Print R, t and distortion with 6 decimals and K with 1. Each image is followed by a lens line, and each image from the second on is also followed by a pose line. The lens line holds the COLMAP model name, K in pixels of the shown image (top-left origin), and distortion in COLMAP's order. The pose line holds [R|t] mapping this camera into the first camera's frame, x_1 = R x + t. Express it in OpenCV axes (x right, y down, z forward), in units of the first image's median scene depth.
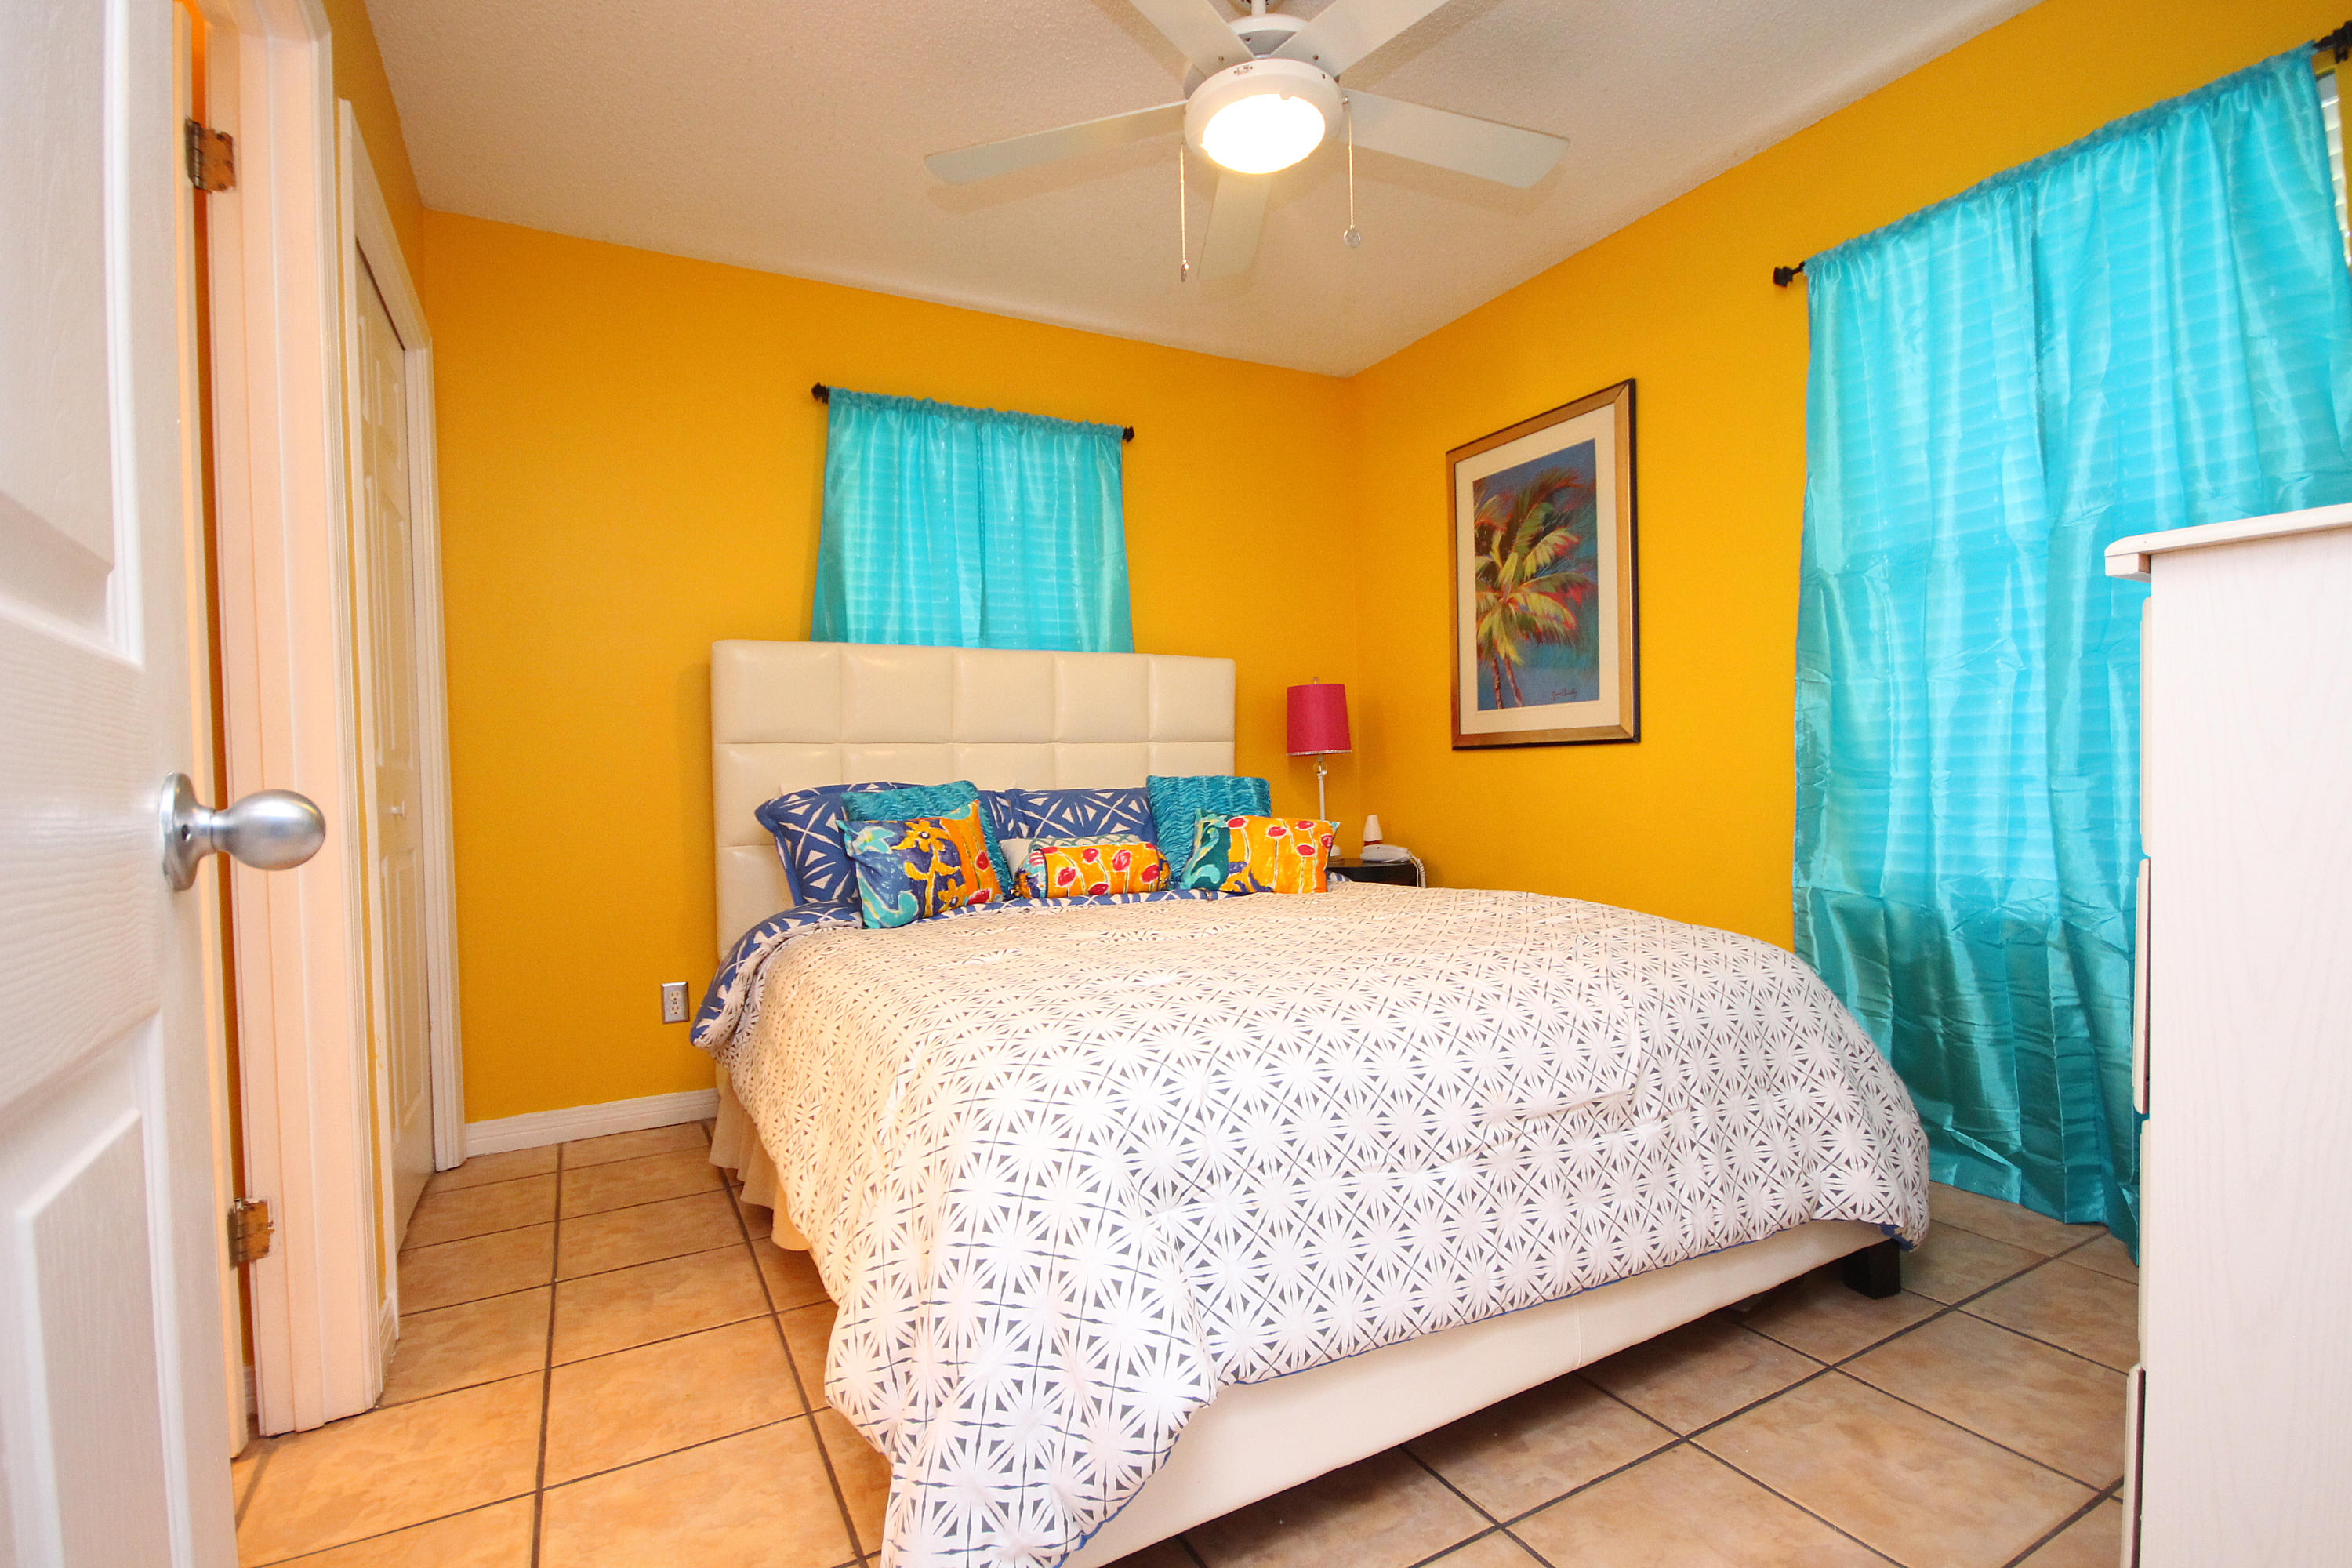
lens RADIAL K [[1077.0, 0, 1172.0], [0, 1077.0, 793.0], [0, 0, 1]] dist [-0.000540, -0.007423]
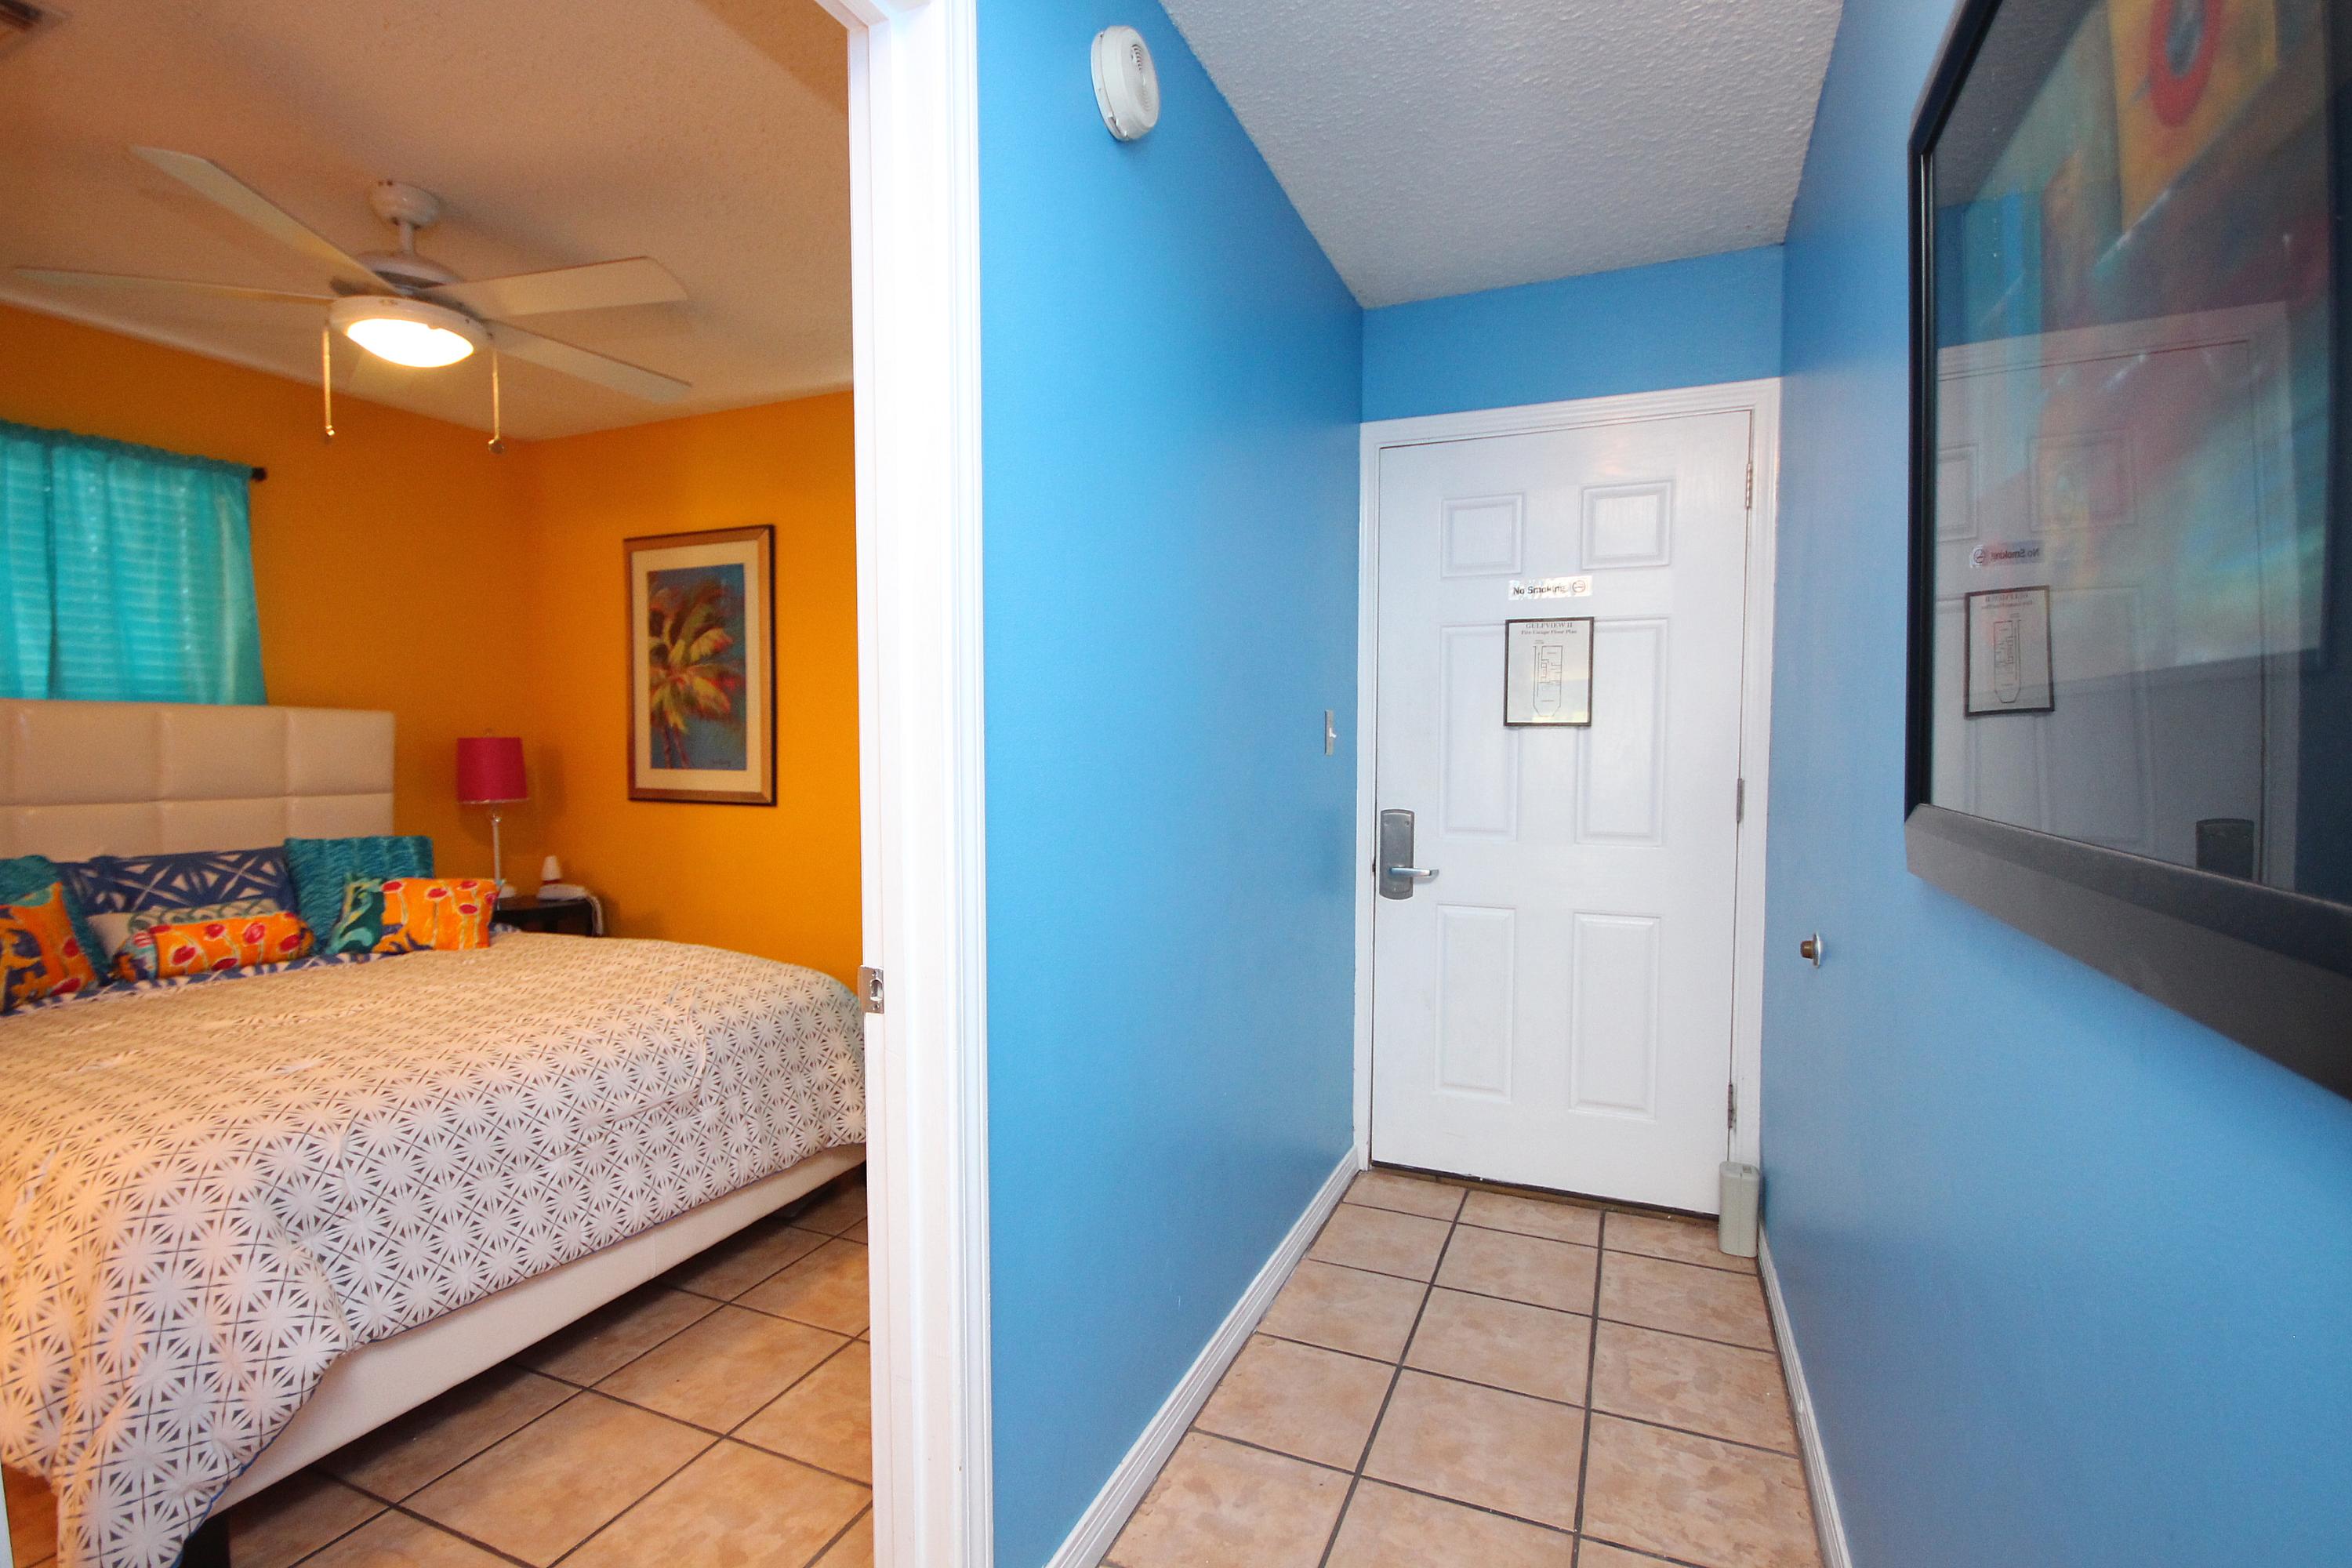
lens RADIAL K [[1081.8, 0, 1173.2], [0, 1081.8, 795.0], [0, 0, 1]] dist [0.015220, -0.016634]
pose [[0.785896, -0.001480, 0.618357, 0.002746], [-0.014789, 0.999666, 0.021189, -0.100850], [-0.618181, -0.025797, 0.785612, -0.338994]]
